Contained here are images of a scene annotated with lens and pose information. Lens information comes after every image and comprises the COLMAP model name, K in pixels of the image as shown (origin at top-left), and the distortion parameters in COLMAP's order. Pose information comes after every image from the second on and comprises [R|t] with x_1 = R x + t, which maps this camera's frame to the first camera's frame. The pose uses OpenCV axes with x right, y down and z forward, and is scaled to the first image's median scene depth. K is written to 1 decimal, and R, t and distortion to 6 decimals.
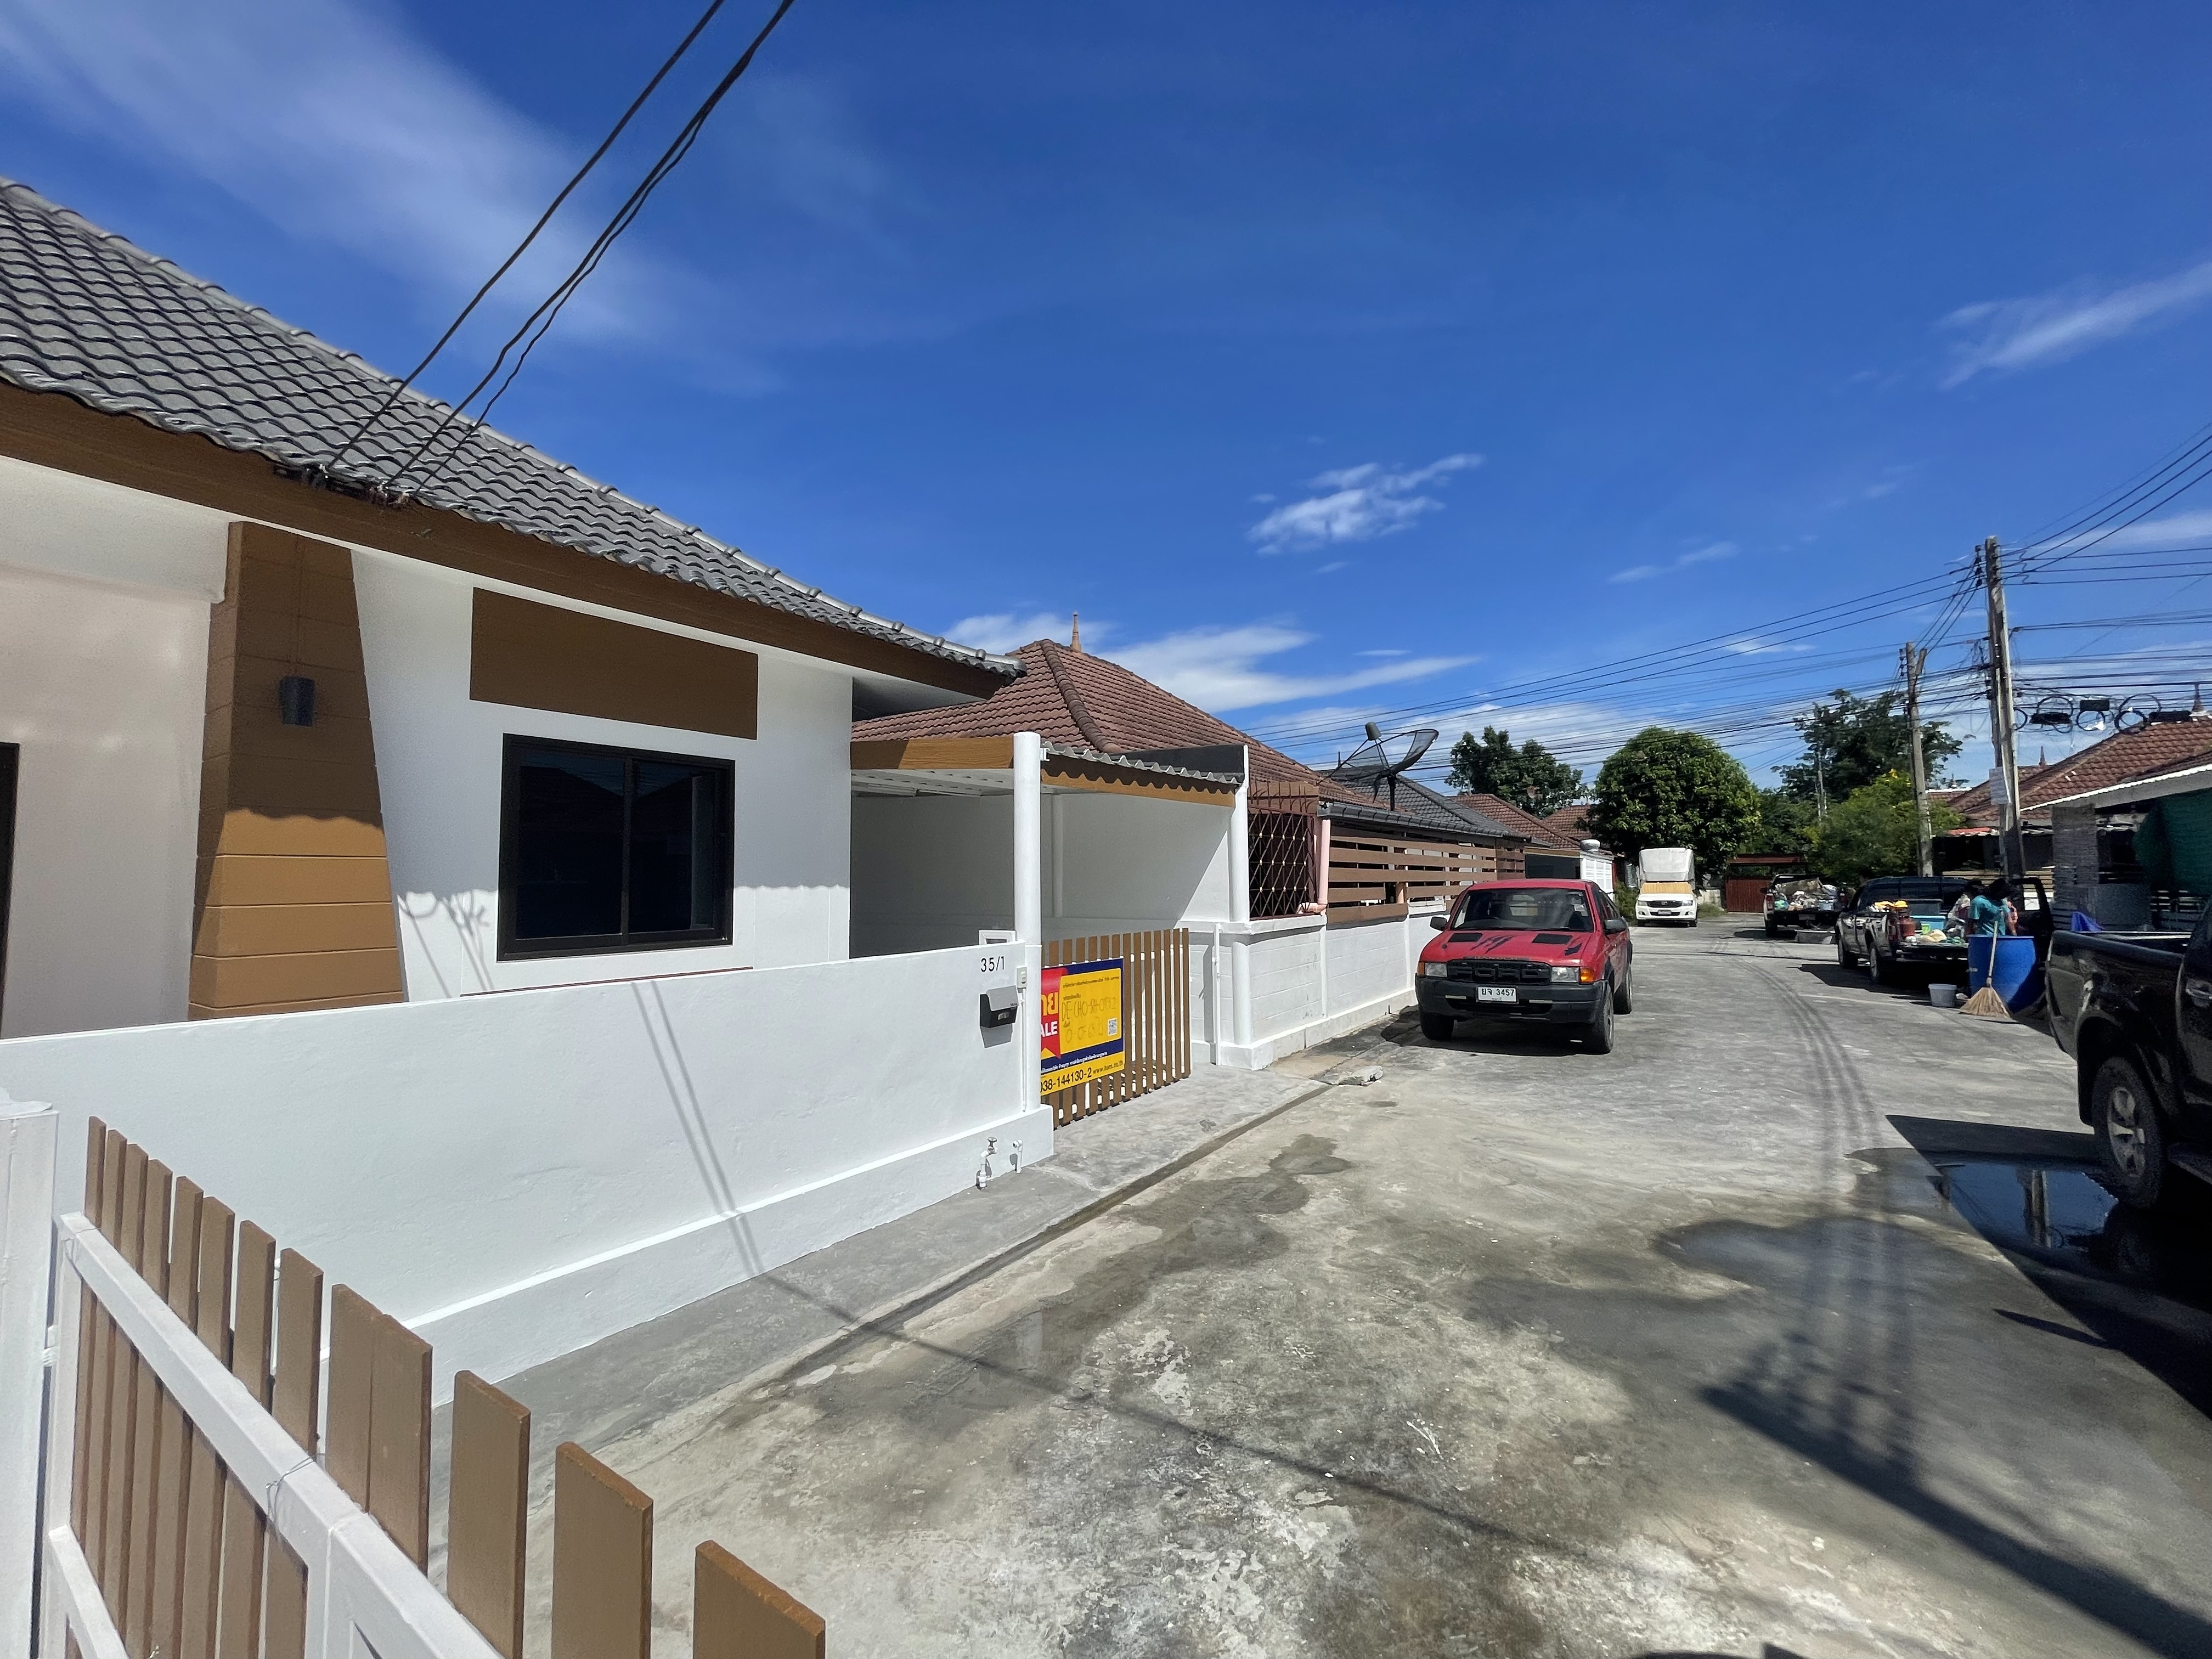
lens RADIAL K [[888.8, 0, 1104.9], [0, 888.8, 824.9], [0, 0, 1]] dist [-0.000828, 0.000256]
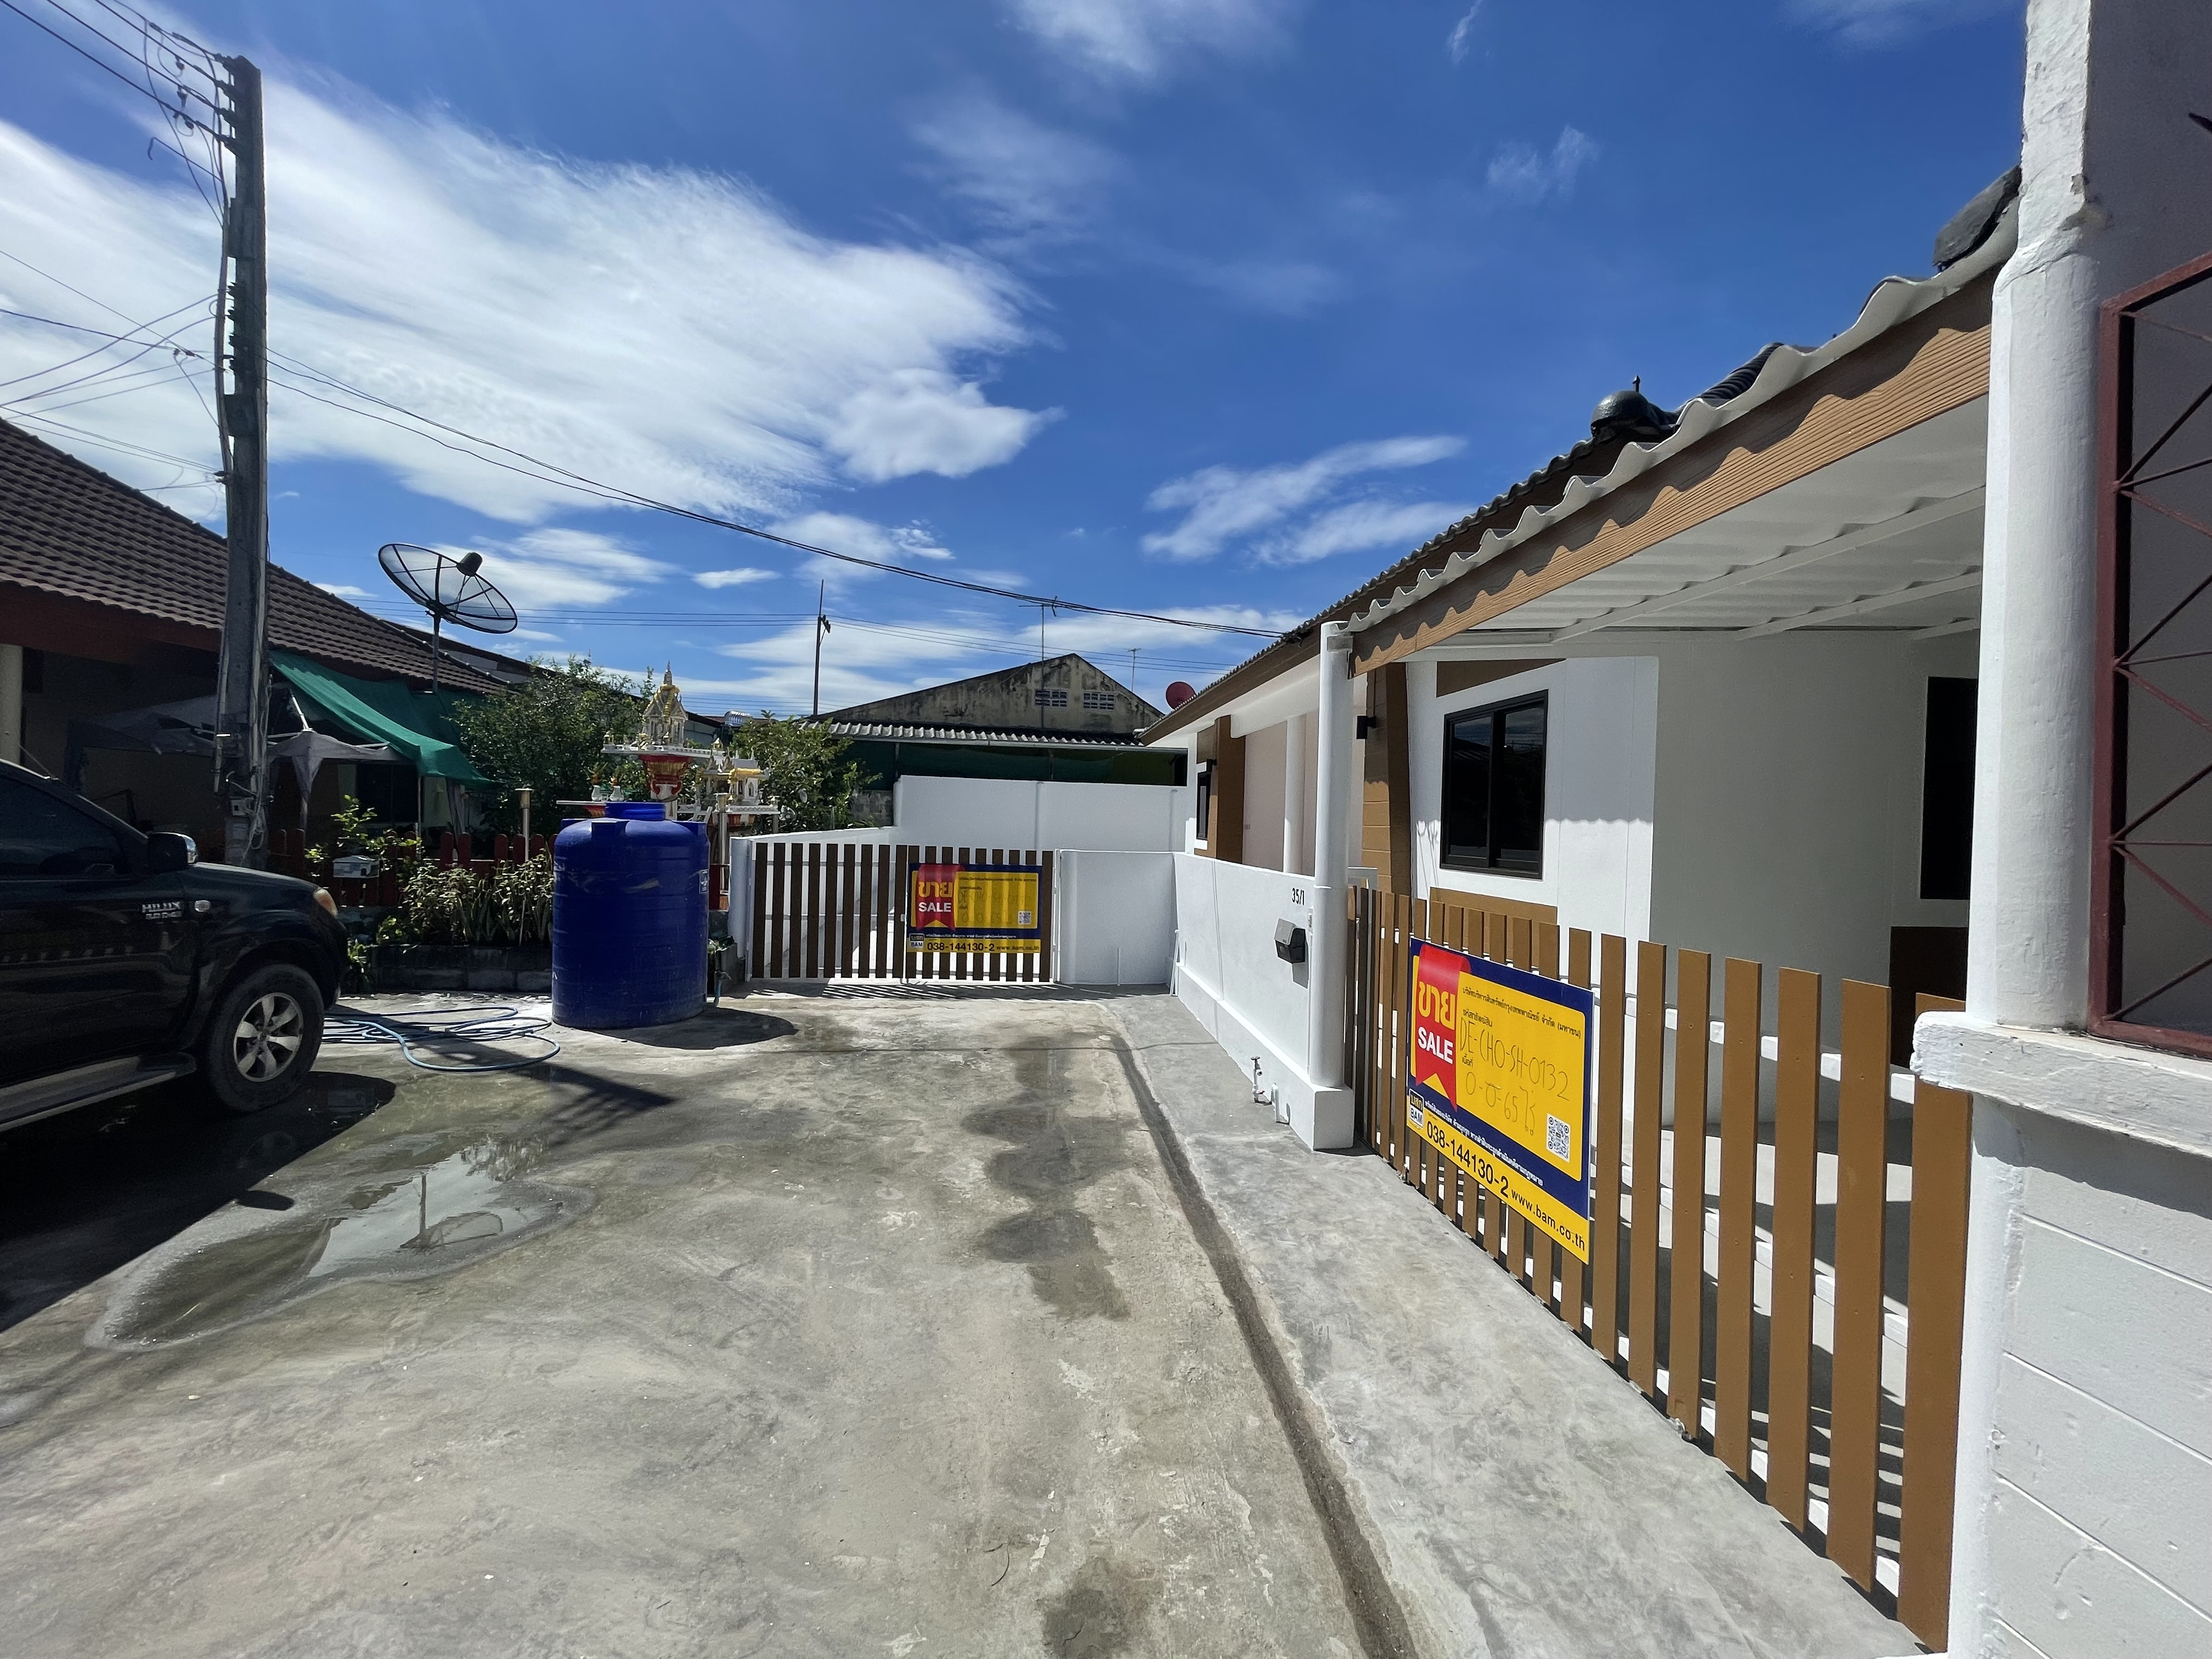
lens RADIAL K [[888.8, 0, 1109.9], [0, 888.8, 829.4], [0, 0, 1]] dist [-0.000828, 0.000256]
pose [[-0.763093, -0.006648, -0.646254, 0.700710], [0.021419, 0.999138, -0.035569, 0.129223], [0.645933, -0.040985, -0.762293, 1.767480]]
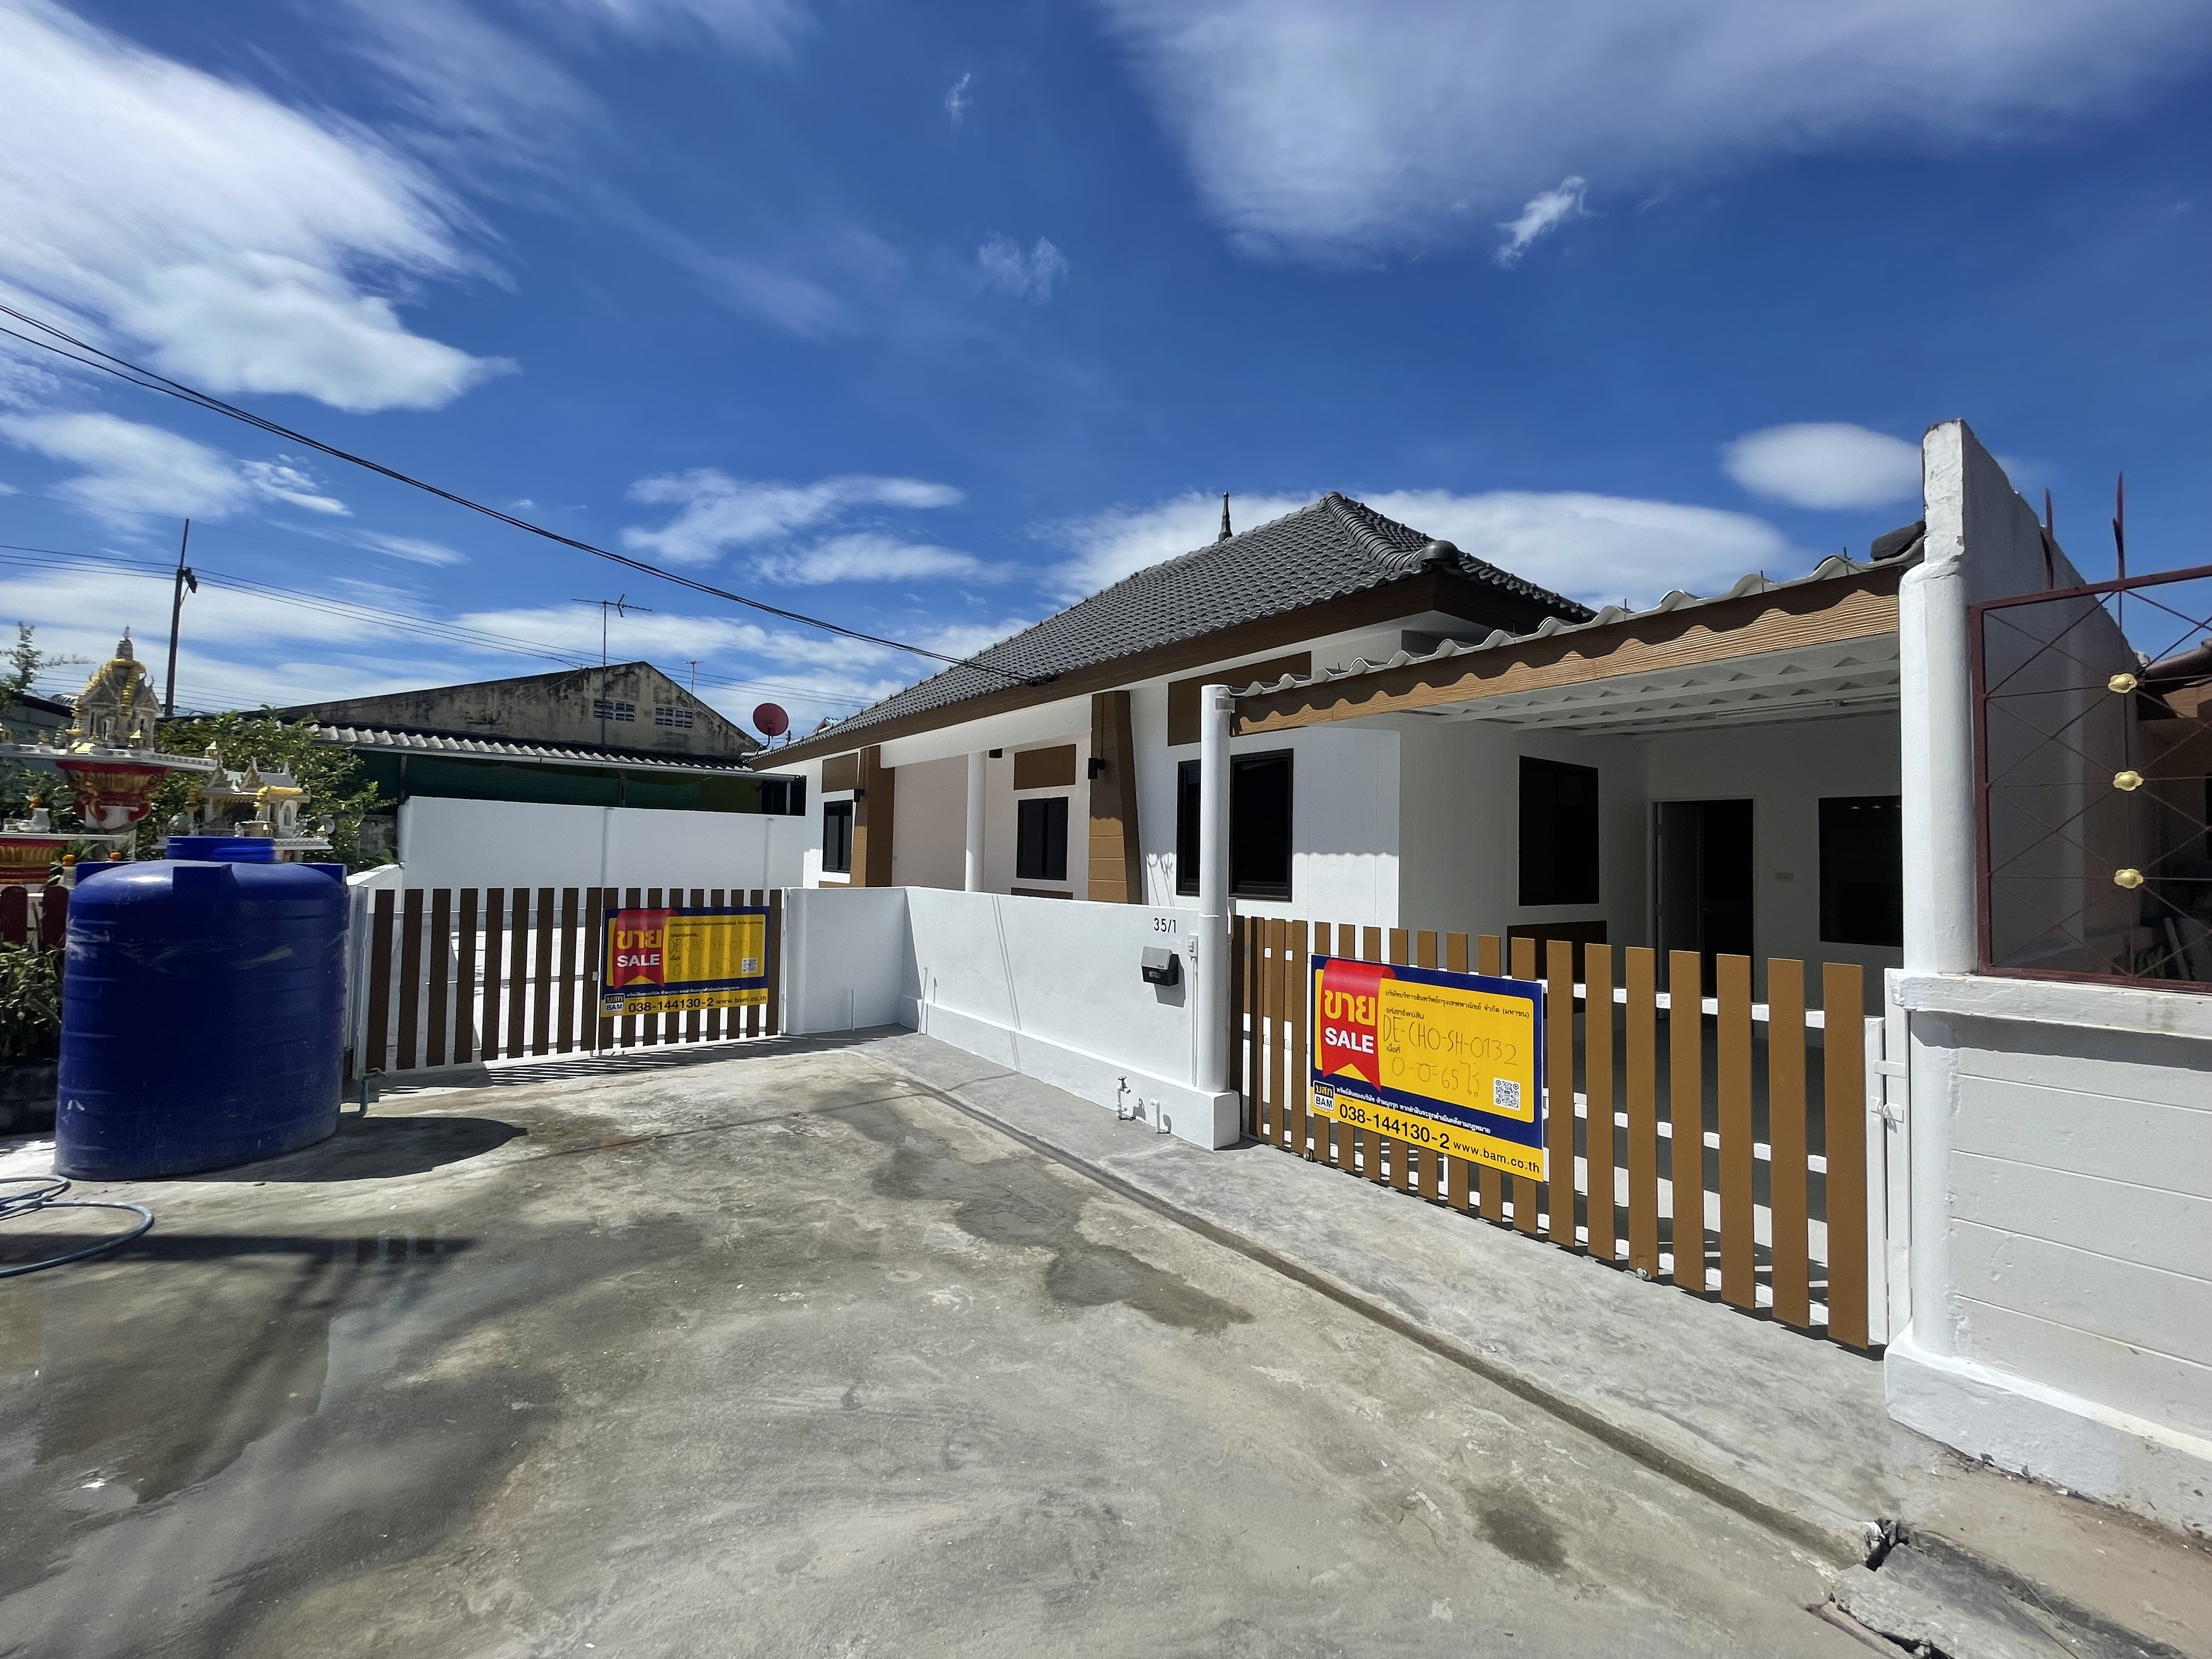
lens RADIAL K [[888.8, 0, 1105.8], [0, 888.8, 829.8], [0, 0, 1]] dist [-0.000828, 0.000256]
pose [[-0.327526, -0.029146, -0.944393, 0.978515], [0.046845, 0.997794, -0.047040, 0.102221], [0.943680, -0.059647, -0.325438, 1.424699]]
